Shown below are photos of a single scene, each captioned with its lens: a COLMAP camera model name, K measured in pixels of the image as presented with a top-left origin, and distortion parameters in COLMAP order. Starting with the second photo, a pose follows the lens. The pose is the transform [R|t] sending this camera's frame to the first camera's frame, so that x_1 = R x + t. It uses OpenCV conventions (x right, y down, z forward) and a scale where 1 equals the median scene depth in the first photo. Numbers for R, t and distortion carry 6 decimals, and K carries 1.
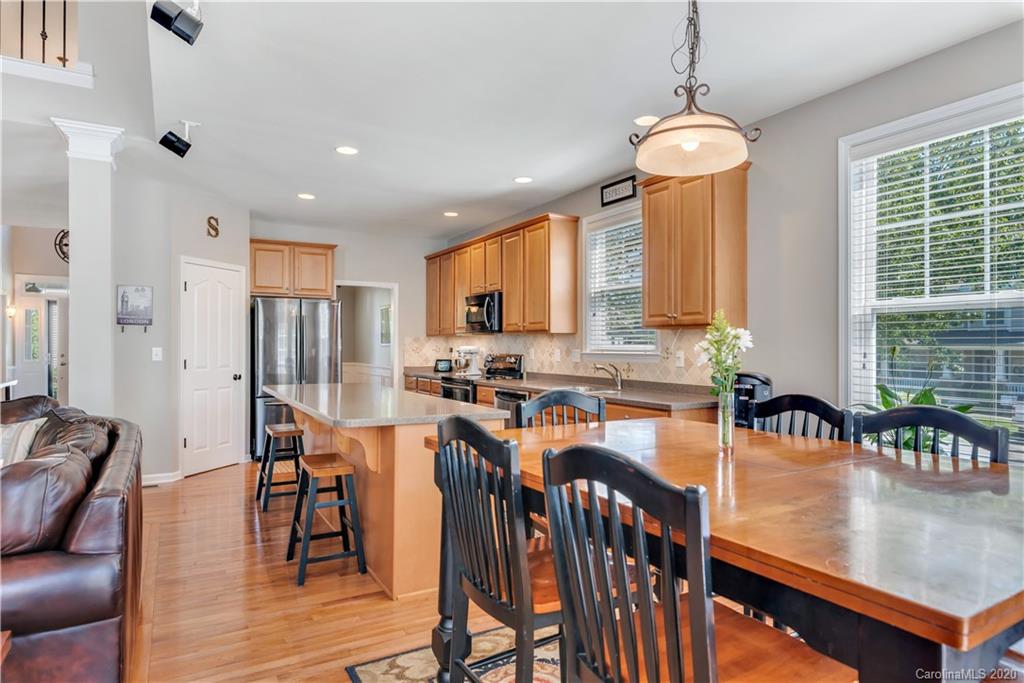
lens RADIAL K [[585.2, 0, 512.7], [0, 585.2, 342.6], [0, 0, 1]] dist [-0.005003, -0.001071]
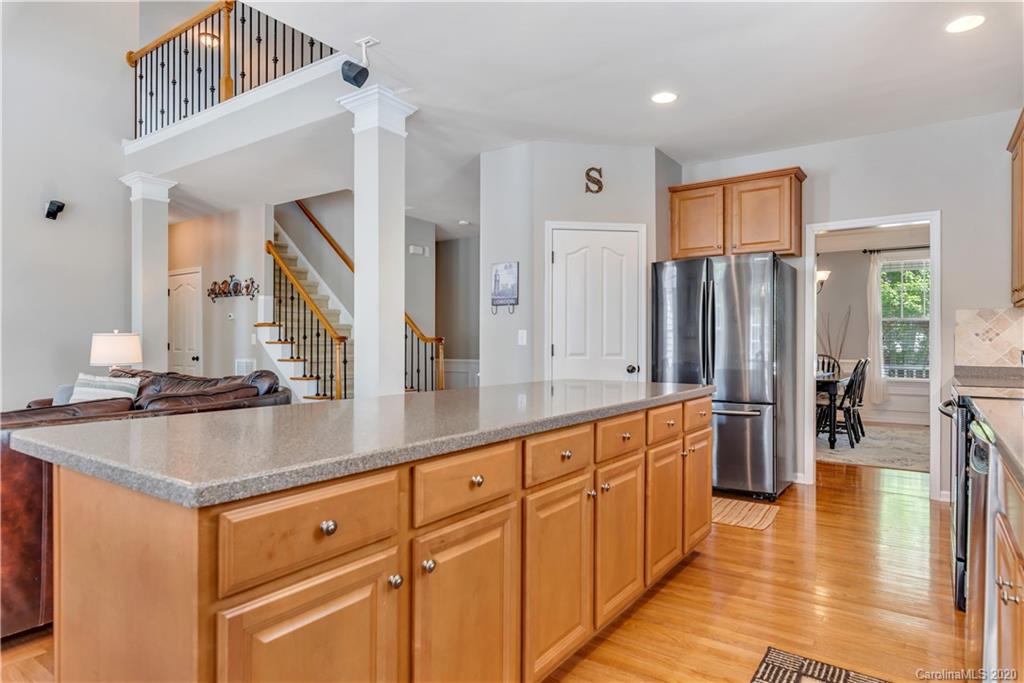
lens RADIAL K [[585.2, 0, 512.7], [0, 585.2, 342.6], [0, 0, 1]] dist [-0.005003, -0.001071]
pose [[0.414583, -0.002738, -0.910007, 0.163324], [0.003598, 0.999993, -0.001369, 0.024681], [0.910004, -0.002706, 0.414590, 0.535105]]
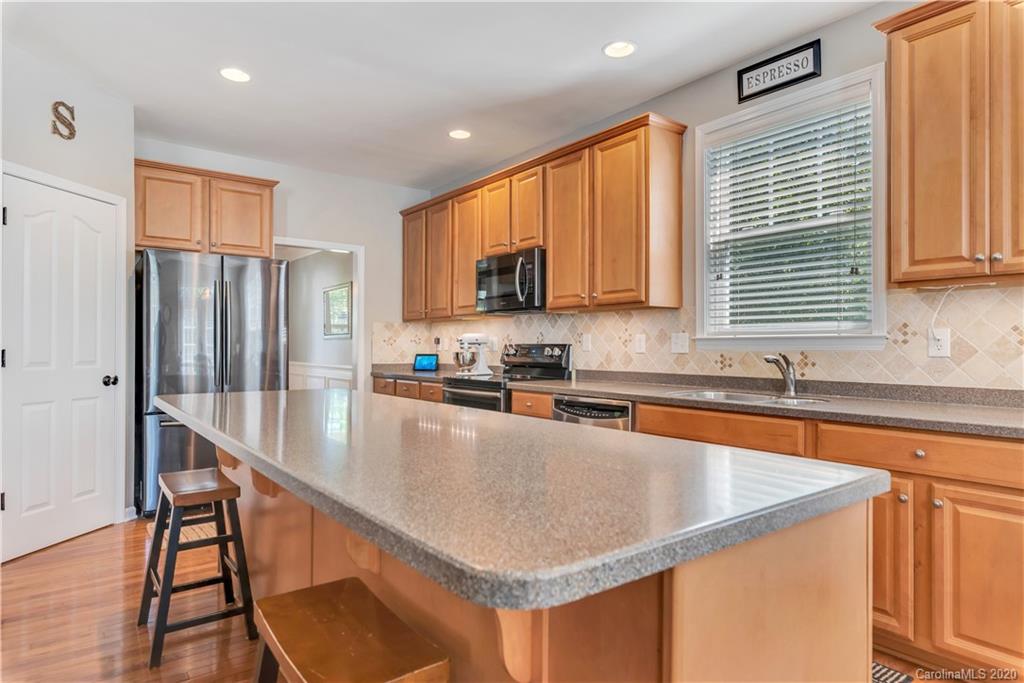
lens RADIAL K [[582.3, 0, 512.0], [0, 582.3, 341.5], [0, 0, 1]] dist [0.000313, -0.000631]
pose [[0.990807, 0.000845, 0.135282, -0.144644], [-0.000360, 0.999993, -0.003609, 0.020789], [-0.135284, 0.003527, 0.990801, 0.353033]]
